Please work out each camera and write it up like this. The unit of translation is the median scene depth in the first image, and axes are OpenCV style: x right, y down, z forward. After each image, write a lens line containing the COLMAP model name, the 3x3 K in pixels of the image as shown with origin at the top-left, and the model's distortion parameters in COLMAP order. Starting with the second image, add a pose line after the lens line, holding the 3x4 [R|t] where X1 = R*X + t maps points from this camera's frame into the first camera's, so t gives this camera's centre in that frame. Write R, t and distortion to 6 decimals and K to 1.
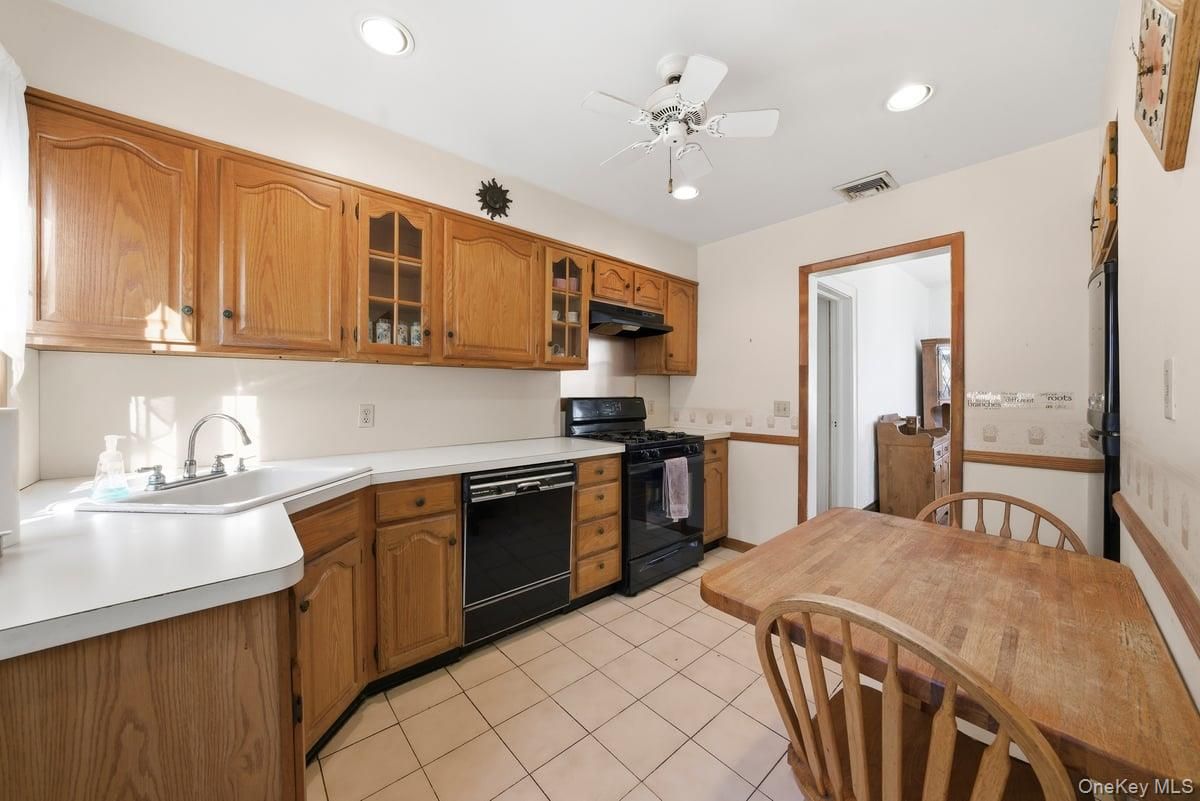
lens RADIAL K [[421.7, 0, 592.4], [0, 421.7, 393.4], [0, 0, 1]] dist [-0.026037, 0.003997]
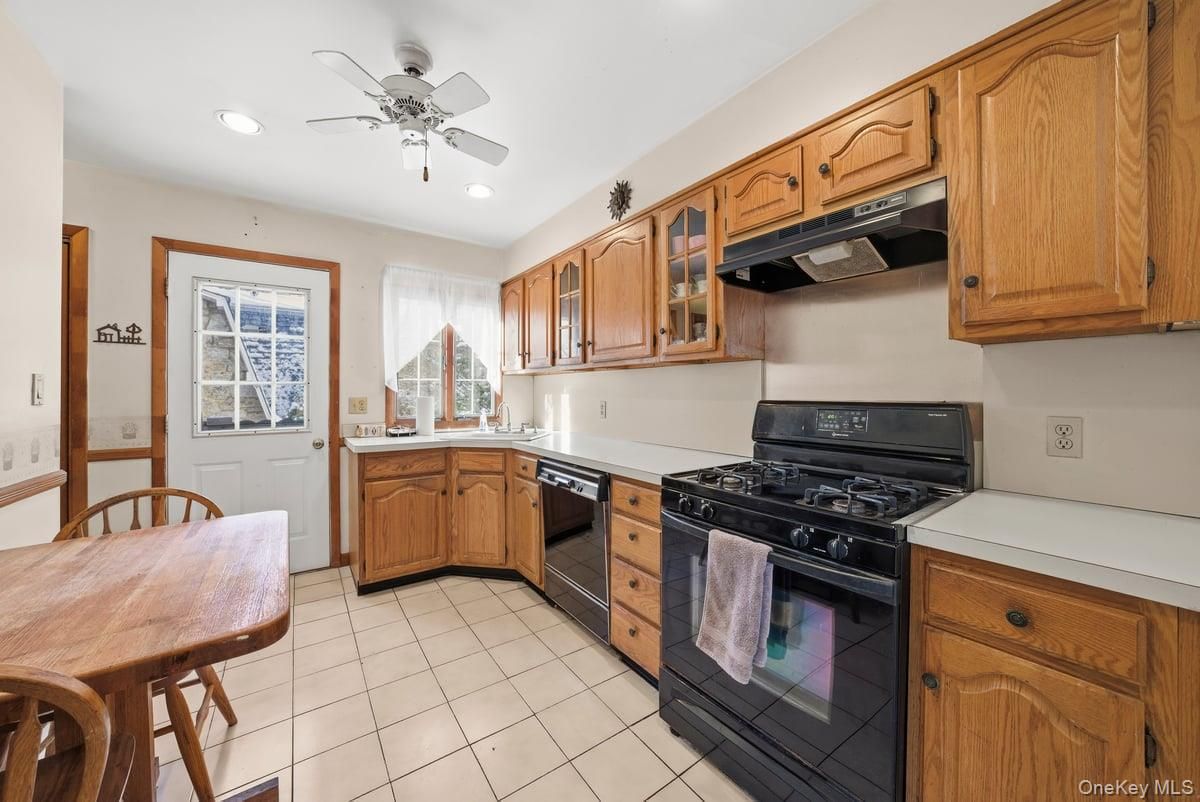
lens RADIAL K [[421.7, 0, 603.3], [0, 421.7, 392.0], [0, 0, 1]] dist [-0.026037, 0.003997]
pose [[-0.079595, -0.003134, -0.996822, 0.782190], [-0.003809, 0.999989, -0.002840, 0.000084], [0.996820, 0.003571, -0.079606, 1.055351]]
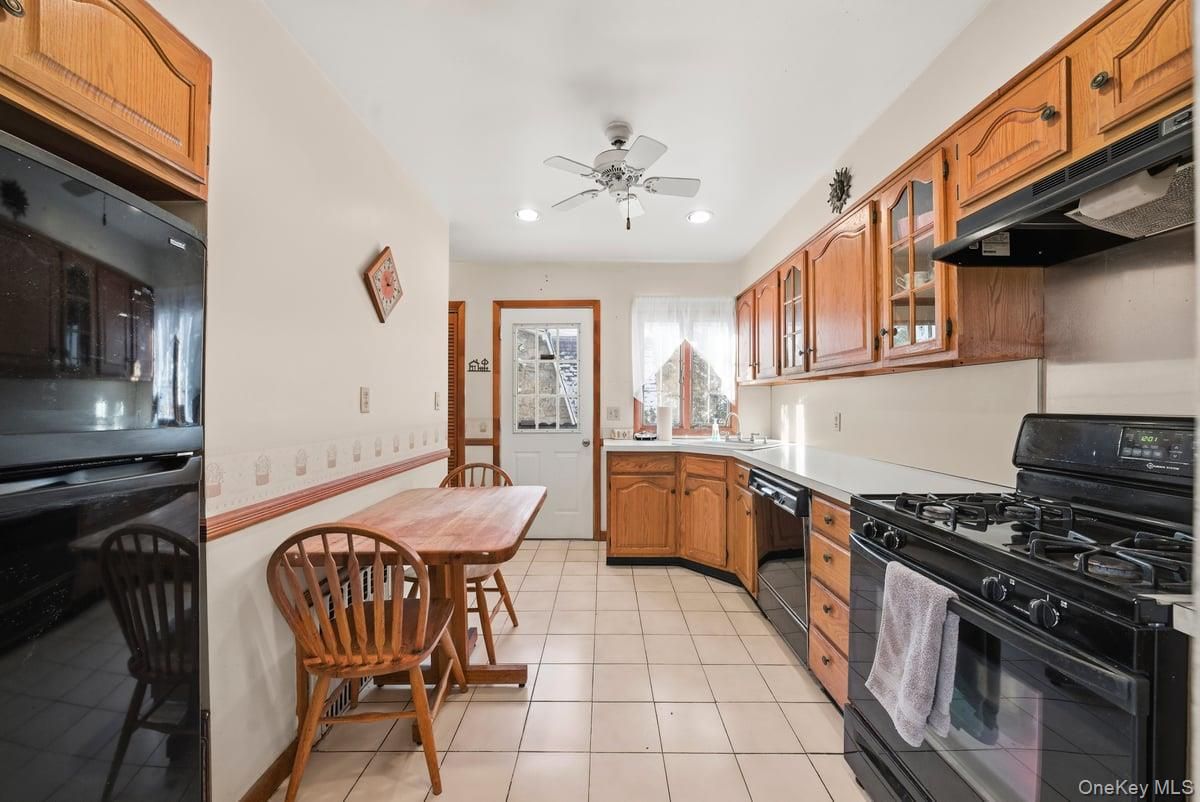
lens RADIAL K [[421.7, 0, 613.4], [0, 421.7, 404.7], [0, 0, 1]] dist [-0.026037, 0.003997]
pose [[-0.642674, 0.000805, -0.766139, 0.787139], [-0.004729, 0.999976, 0.005018, 0.000053], [0.766125, 0.006849, -0.642655, 1.222573]]
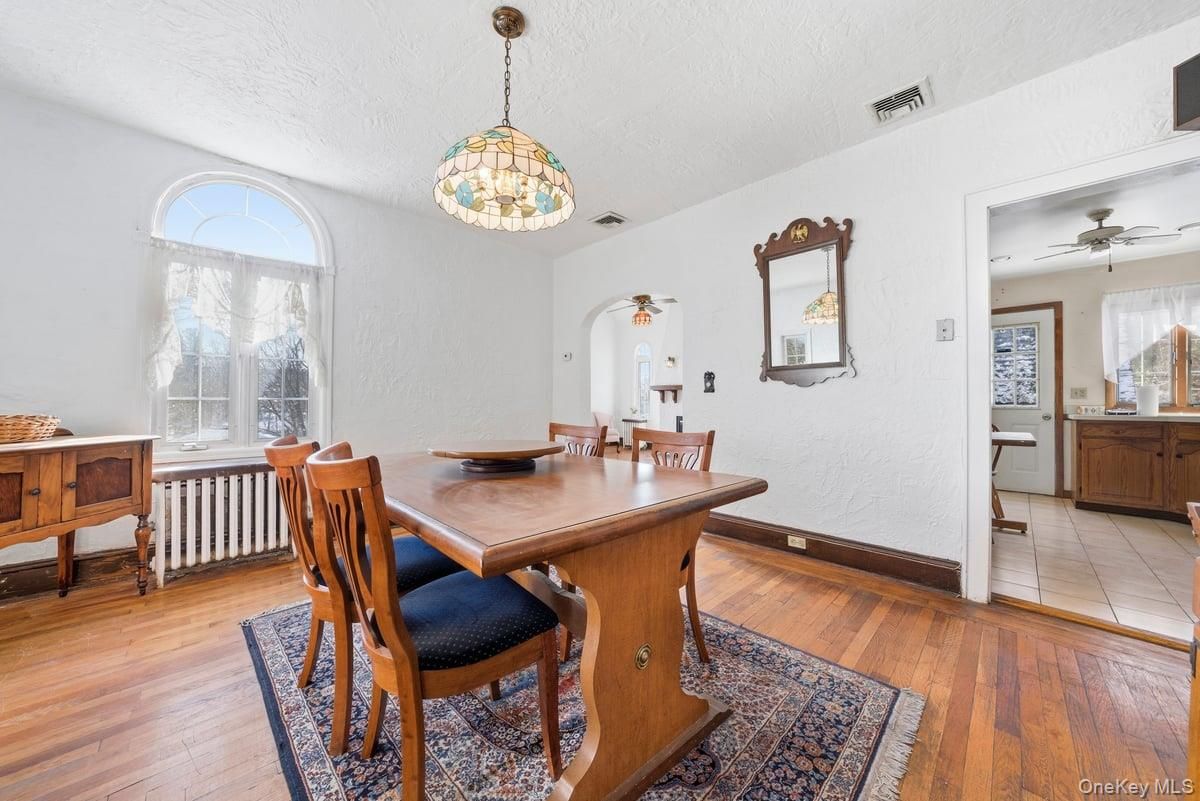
lens RADIAL K [[421.7, 0, 584.4], [0, 421.7, 399.4], [0, 0, 1]] dist [-0.026037, 0.003997]
pose [[-0.998773, -0.004884, -0.049287, 1.868999], [-0.004752, 0.999985, -0.002795, 0.081926], [0.049300, -0.002557, -0.998781, 1.924796]]
